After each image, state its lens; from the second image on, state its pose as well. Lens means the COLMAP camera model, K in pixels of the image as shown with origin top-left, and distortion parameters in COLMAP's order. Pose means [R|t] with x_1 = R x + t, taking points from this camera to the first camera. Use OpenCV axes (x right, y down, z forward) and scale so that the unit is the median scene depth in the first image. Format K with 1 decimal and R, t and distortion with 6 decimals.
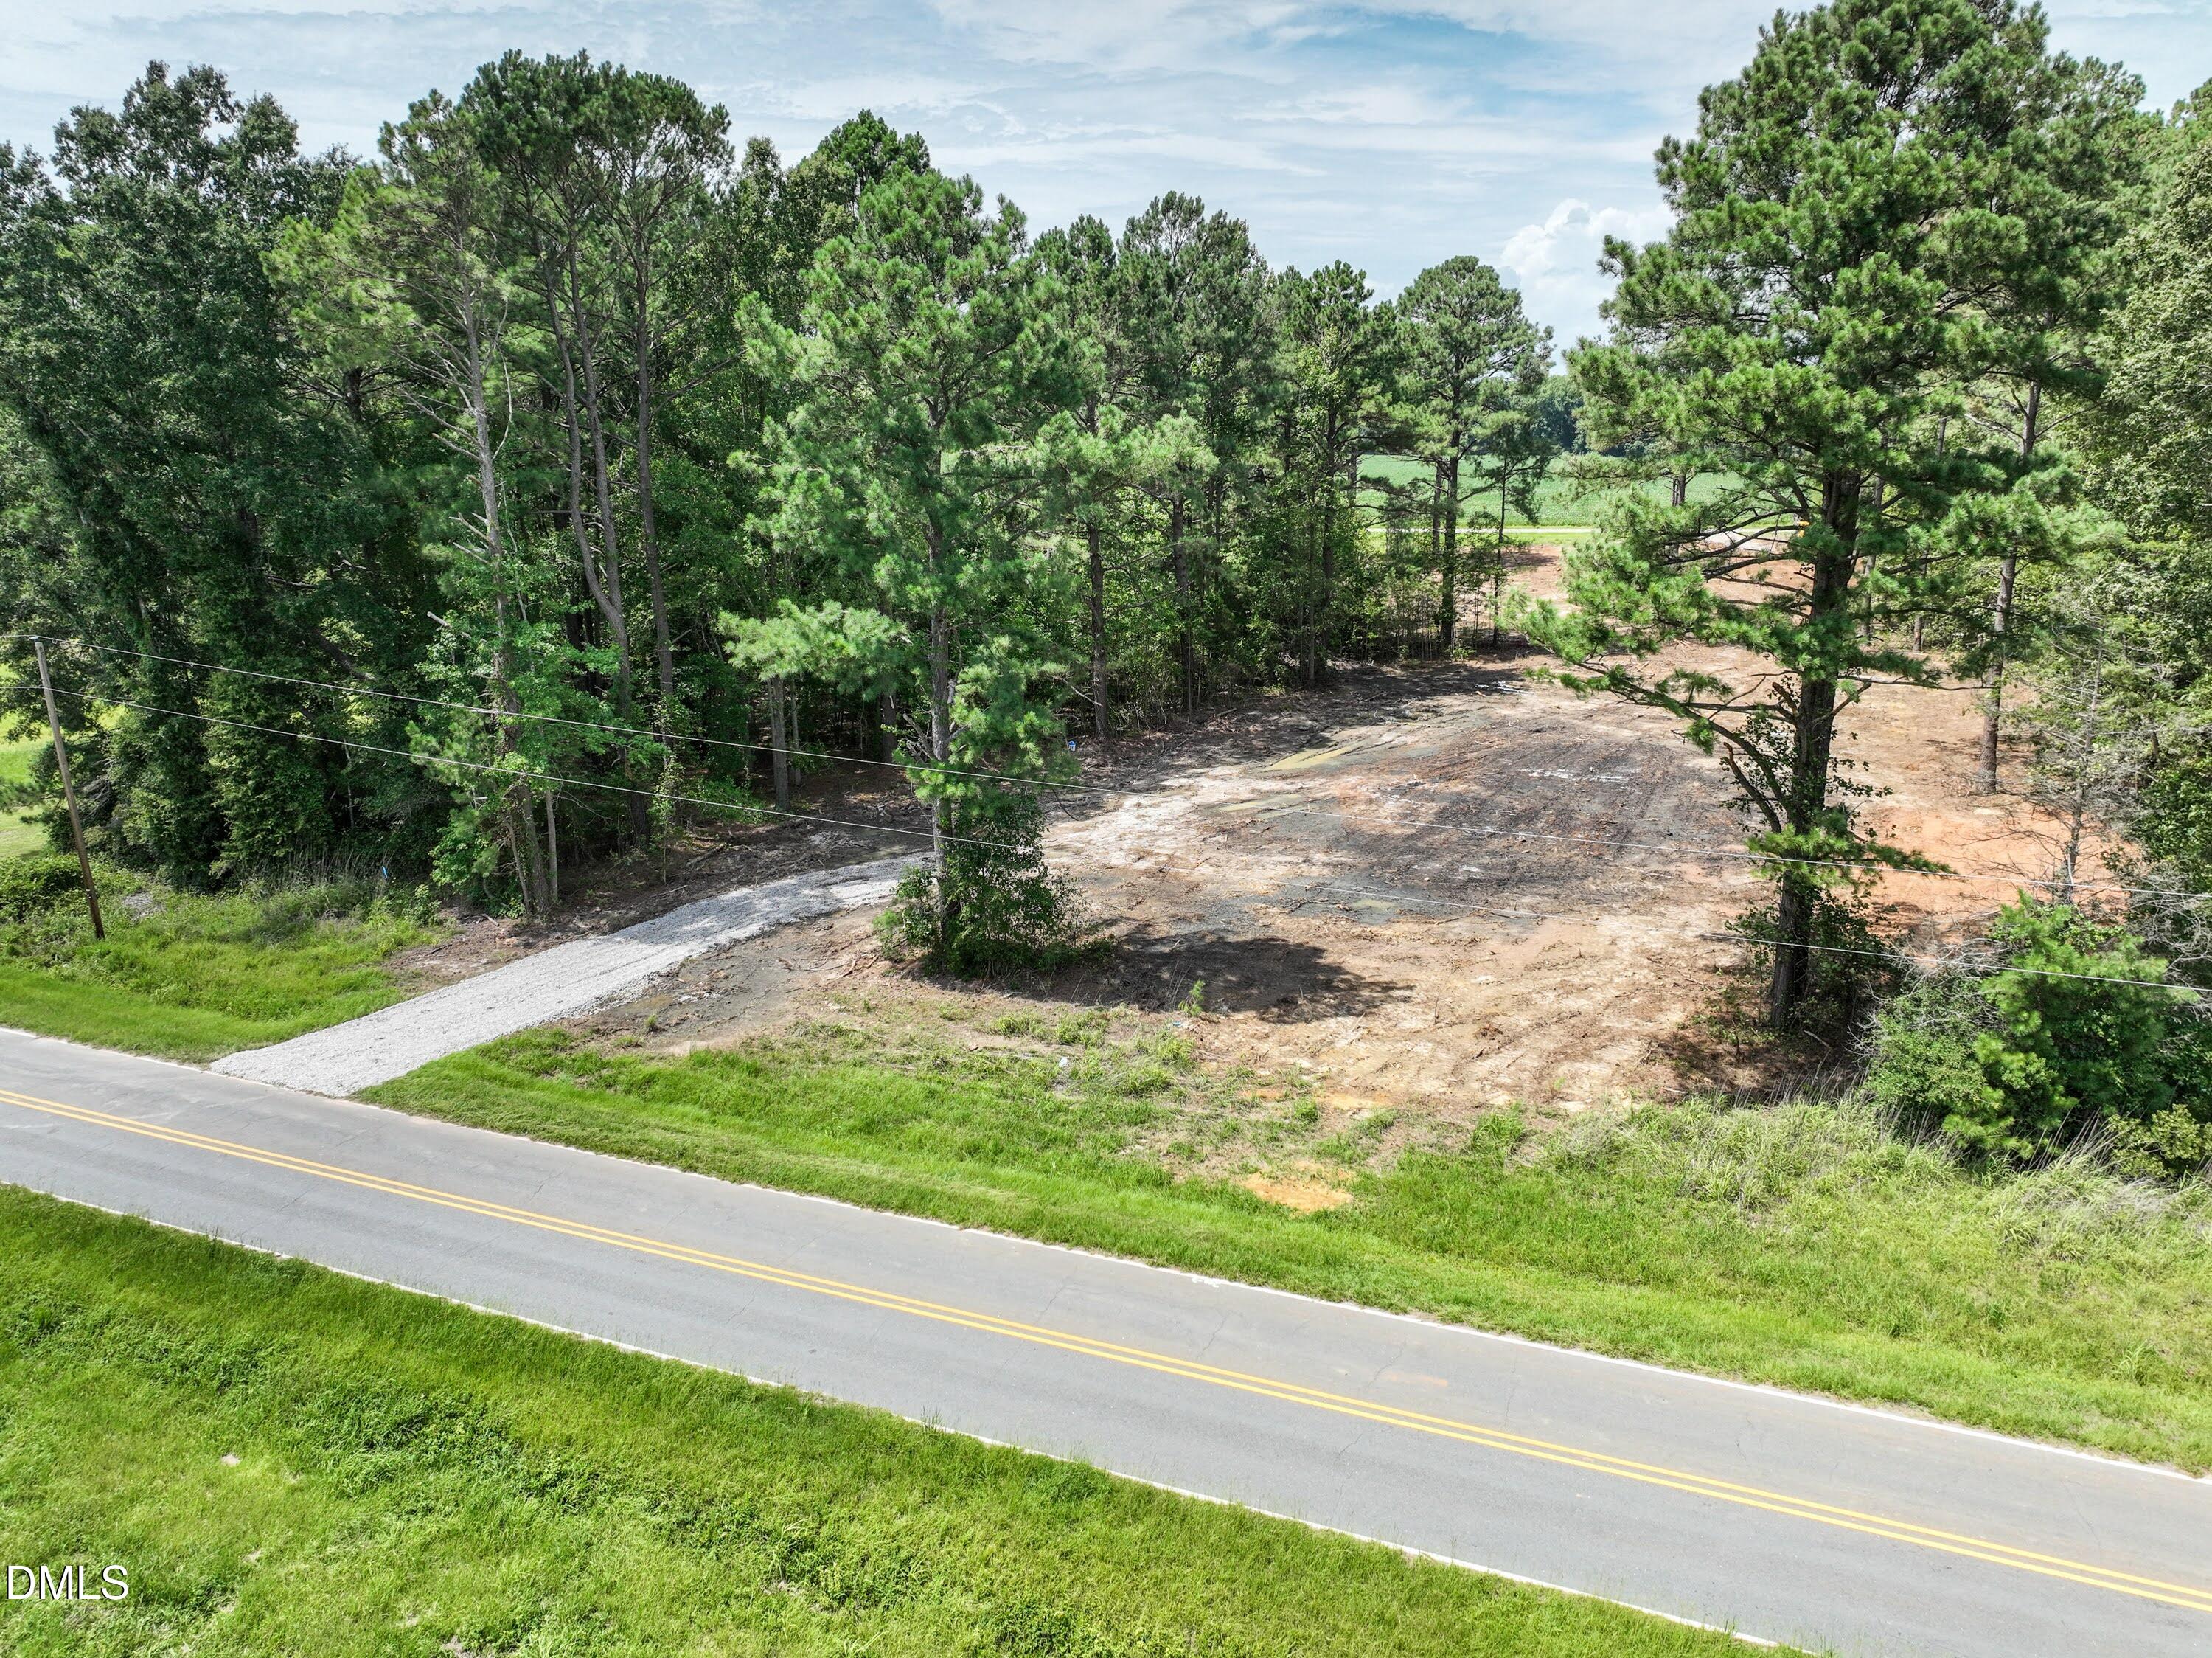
lens RADIAL K [[1552.0, 0, 1109.4], [0, 1552.0, 825.7], [0, 0, 1]] dist [0.004813, 0.006333]
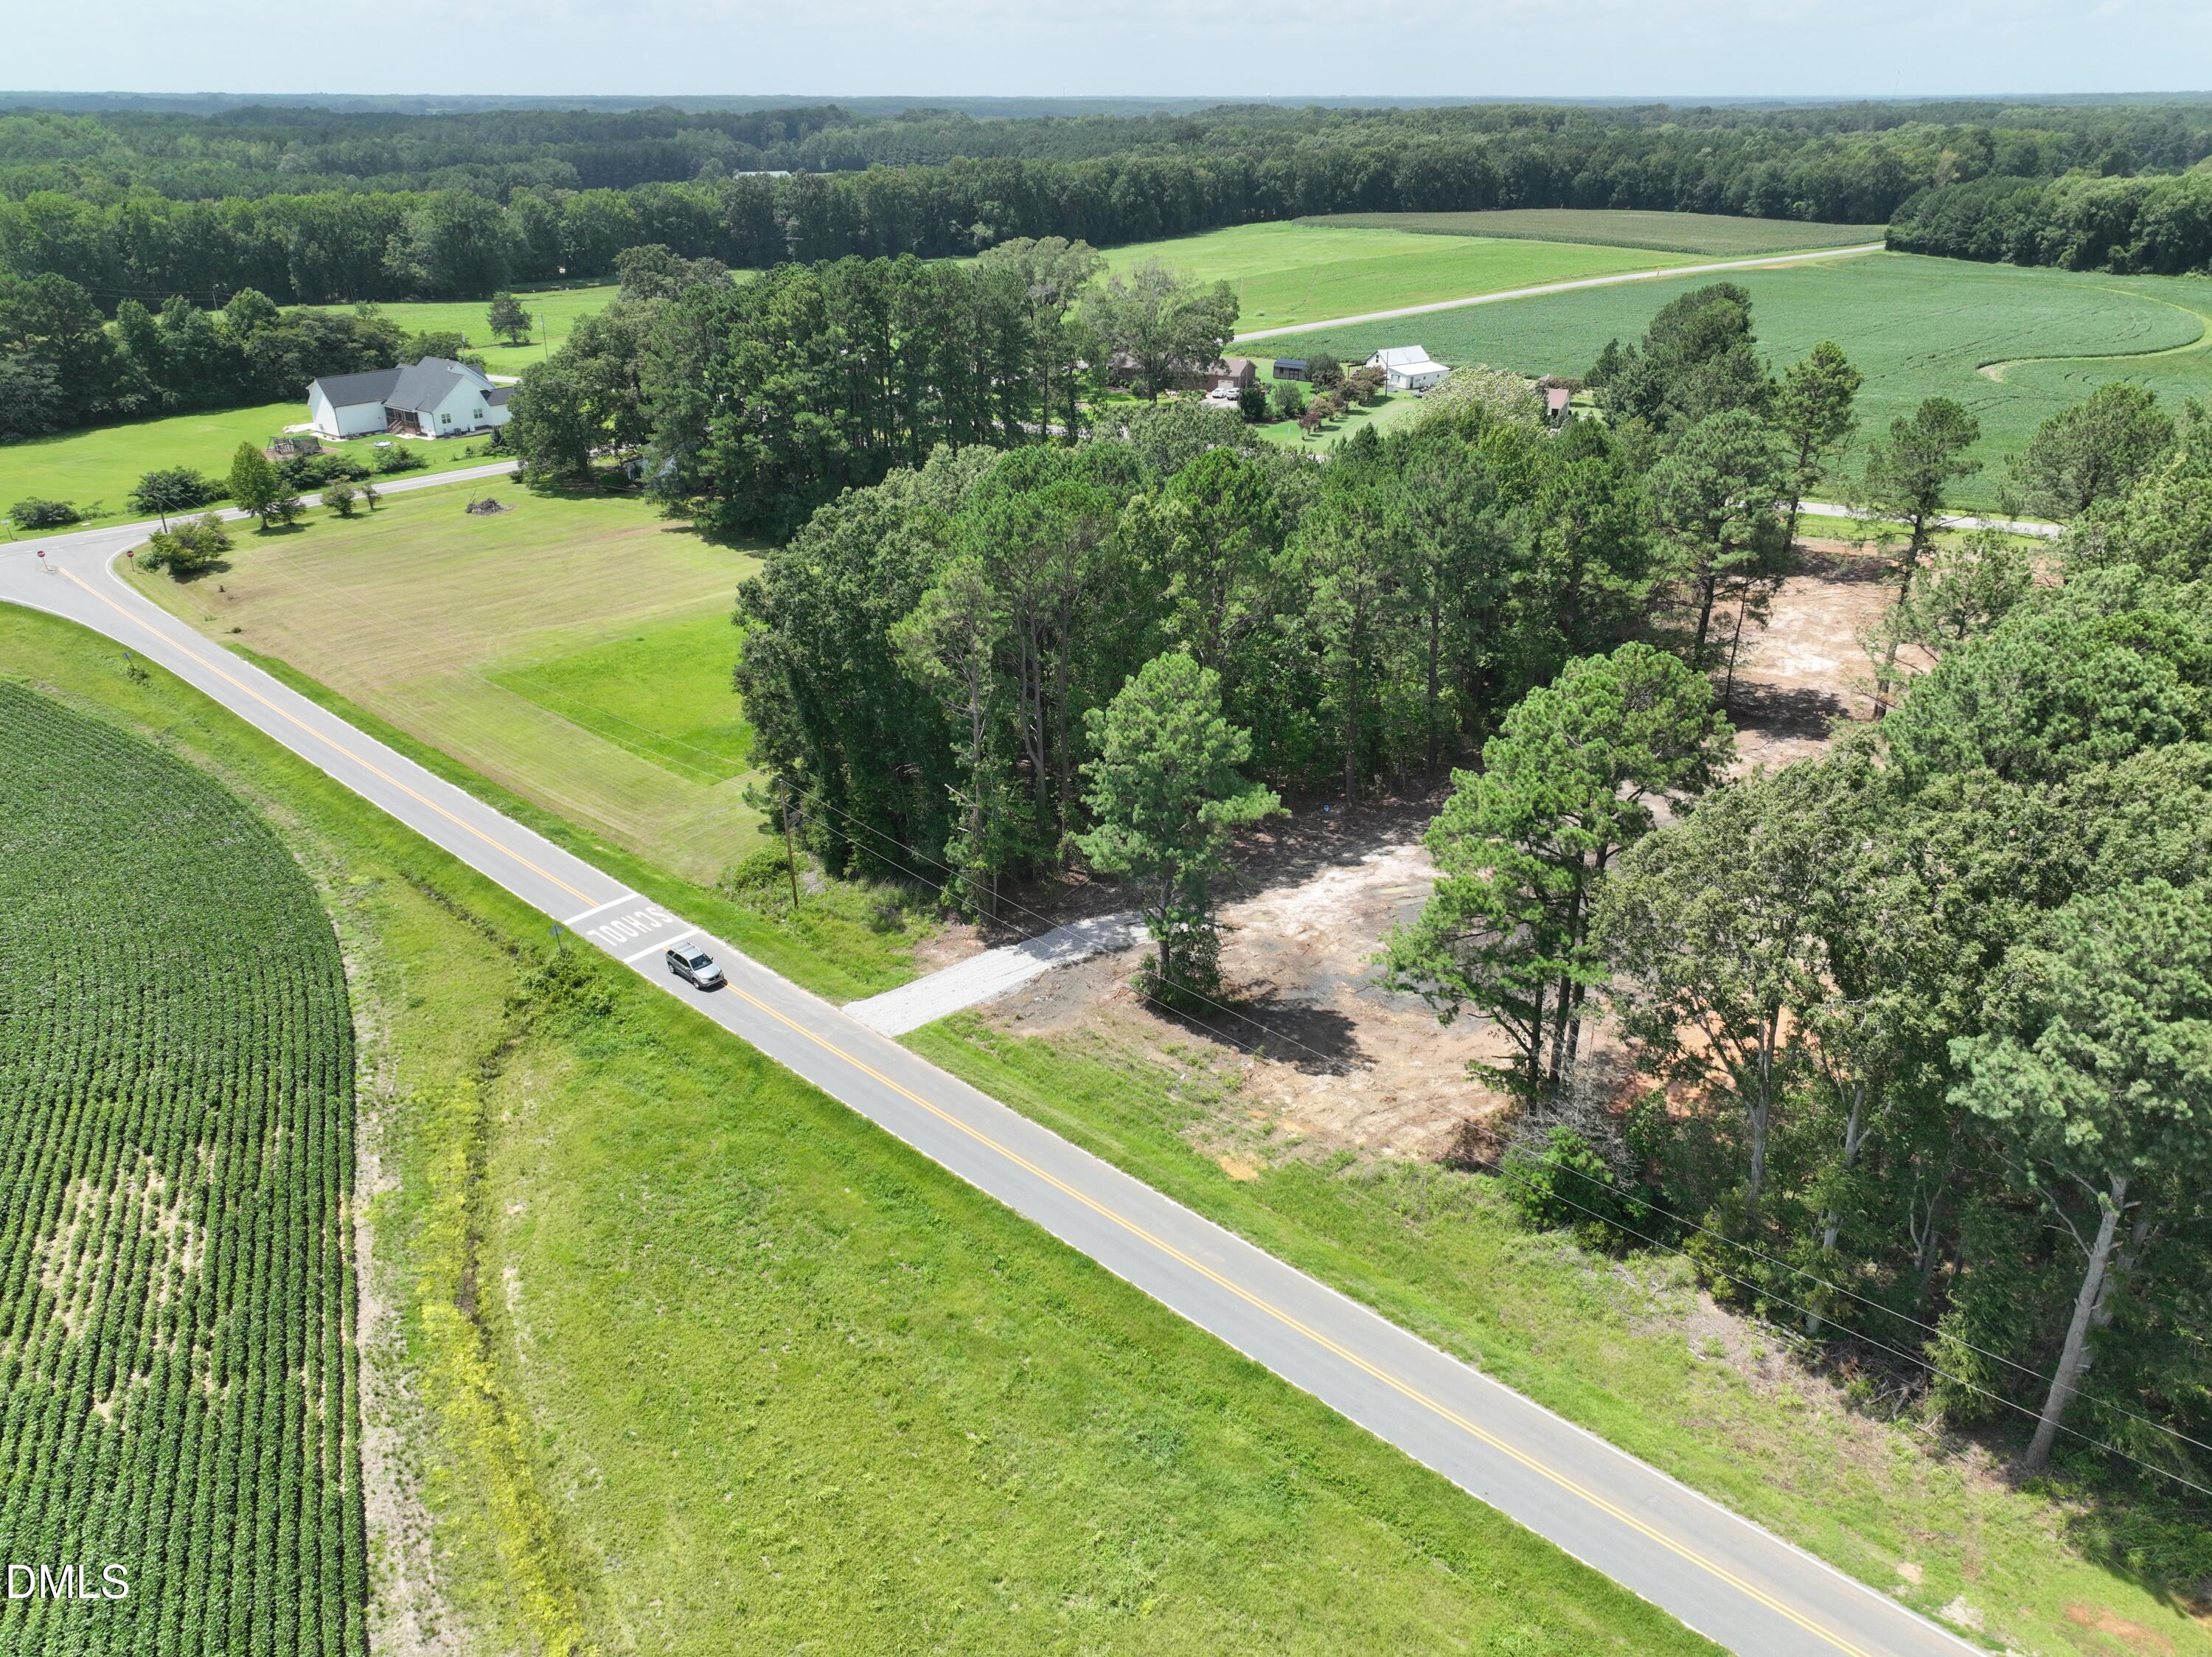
lens RADIAL K [[1540.6, 0, 1106.0], [0, 1540.6, 828.5], [0, 0, 1]] dist [0.008989, -0.000191]
pose [[0.936965, 0.152098, -0.314584, 0.438876], [-0.092699, 0.976232, 0.195901, -0.532776], [0.336903, -0.154391, 0.928795, -0.886367]]
